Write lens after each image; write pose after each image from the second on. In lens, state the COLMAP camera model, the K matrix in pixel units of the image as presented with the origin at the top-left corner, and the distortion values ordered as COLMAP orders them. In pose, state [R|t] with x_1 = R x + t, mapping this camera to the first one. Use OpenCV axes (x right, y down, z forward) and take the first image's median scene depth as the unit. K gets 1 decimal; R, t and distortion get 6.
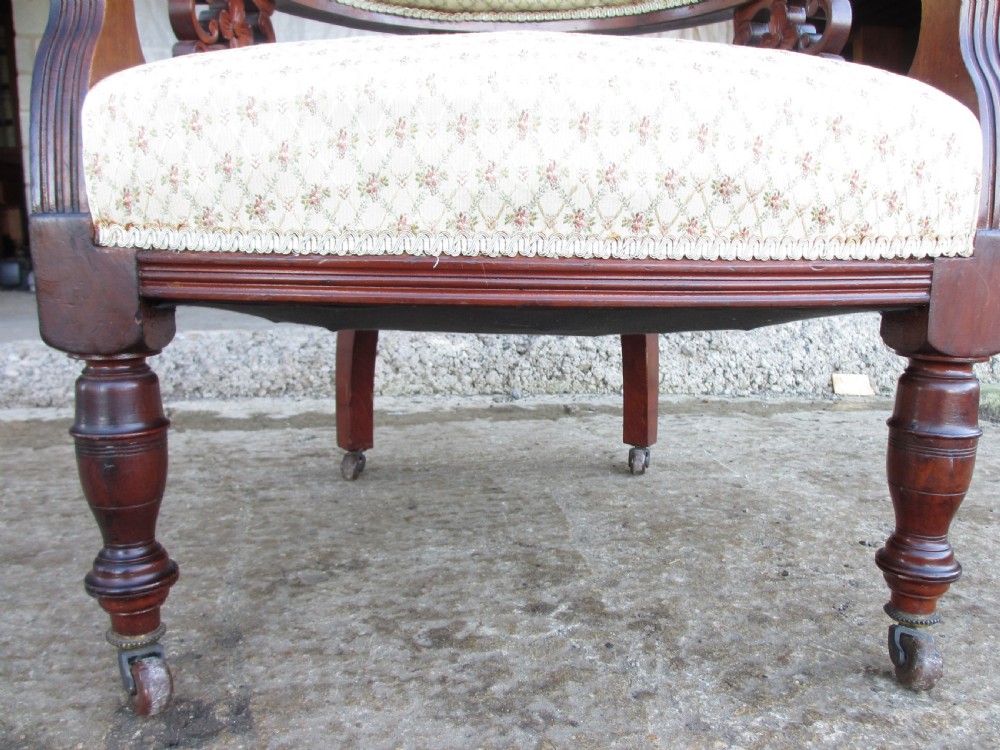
lens RADIAL K [[837.5, 0, 495.8], [0, 837.5, 372.0], [0, 0, 1]] dist [-0.054463, 0.010574]
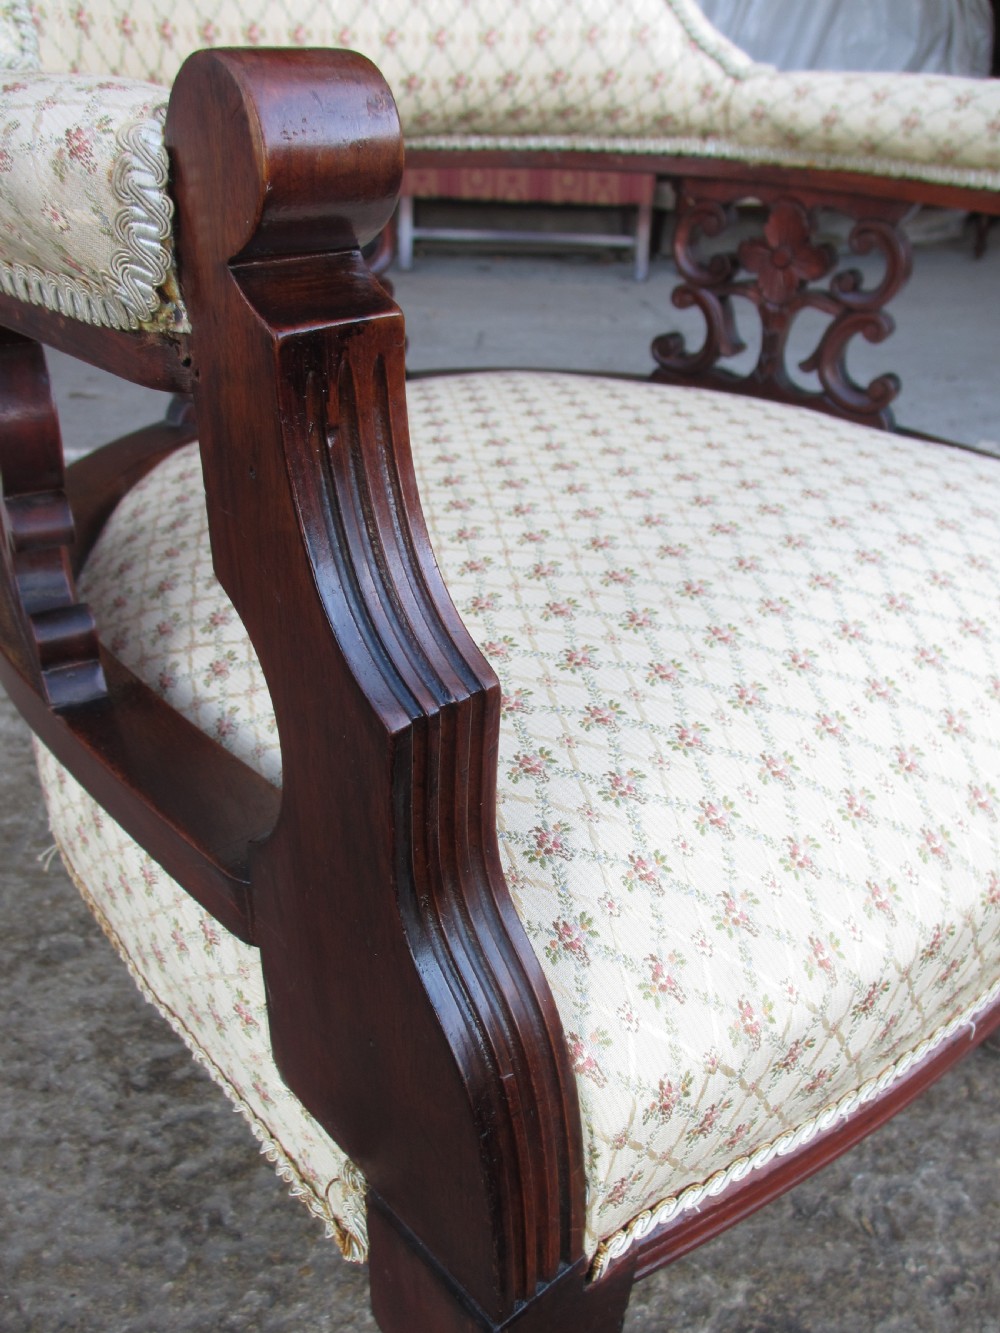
lens RADIAL K [[1116.4, 0, 495.3], [0, 1116.4, 673.0], [0, 0, 1]] dist [-0.054463, 0.010574]
pose [[0.992478, 0.075468, -0.096398, 0.371349], [-0.041538, 0.948272, 0.314729, -0.478884], [0.115163, -0.308358, 0.944274, 0.039597]]
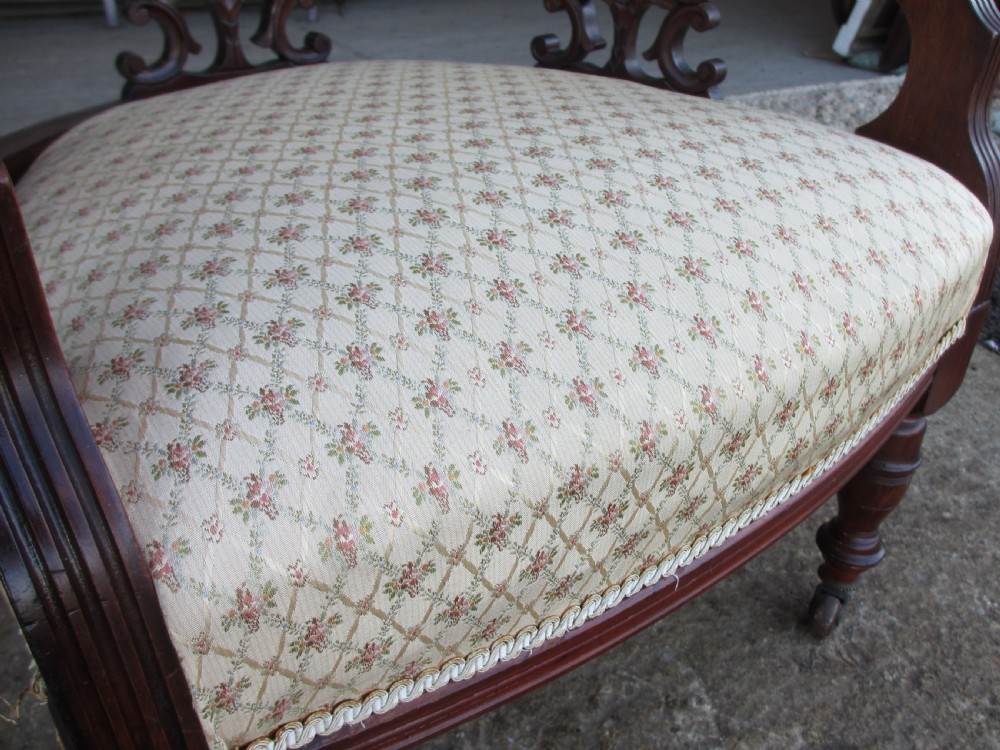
lens RADIAL K [[837.5, 0, 510.3], [0, 837.5, 381.5], [0, 0, 1]] dist [-0.054463, 0.010574]
pose [[0.988006, 0.082734, -0.130381, 0.565767], [-0.034441, 0.941150, 0.336230, -0.386073], [0.150526, -0.327707, 0.932711, 0.141096]]
